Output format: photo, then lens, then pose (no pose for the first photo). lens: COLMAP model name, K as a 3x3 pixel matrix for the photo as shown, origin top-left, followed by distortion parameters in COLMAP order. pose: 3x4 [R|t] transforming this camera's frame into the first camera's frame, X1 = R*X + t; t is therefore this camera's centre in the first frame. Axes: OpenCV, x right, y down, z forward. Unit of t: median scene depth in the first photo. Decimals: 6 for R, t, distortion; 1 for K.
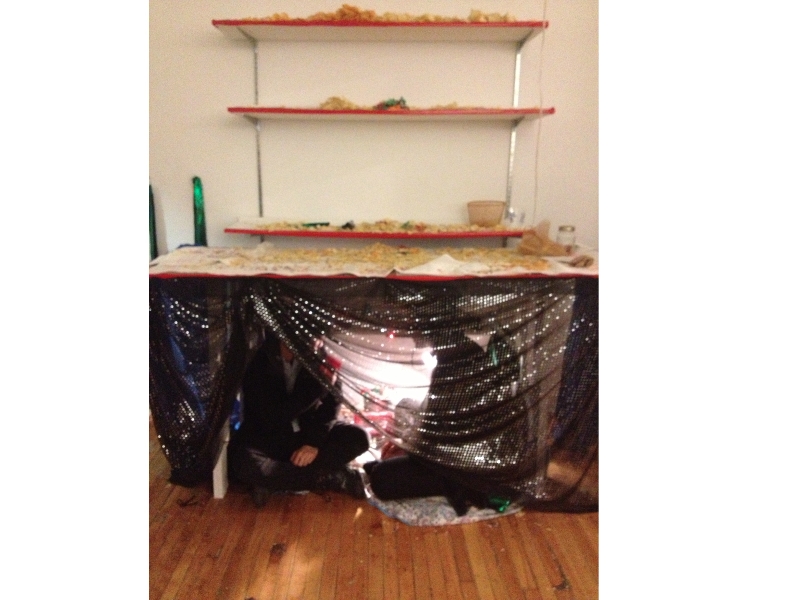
lens RADIAL K [[694.4, 0, 400.7], [0, 694.4, 319.8], [0, 0, 1]] dist [0.138702, -0.178765]
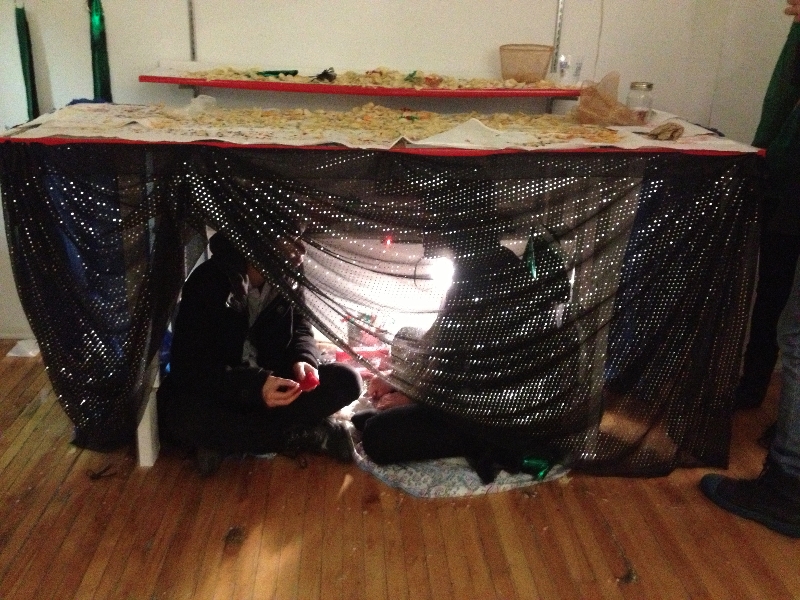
lens RADIAL K [[694.4, 0, 400.7], [0, 694.4, 319.8], [0, 0, 1]] dist [0.138702, -0.178765]
pose [[0.995164, -0.002936, 0.098182, -0.075007], [-0.009052, 0.992559, 0.121427, 0.018660], [-0.097807, -0.121729, 0.987733, 0.295754]]
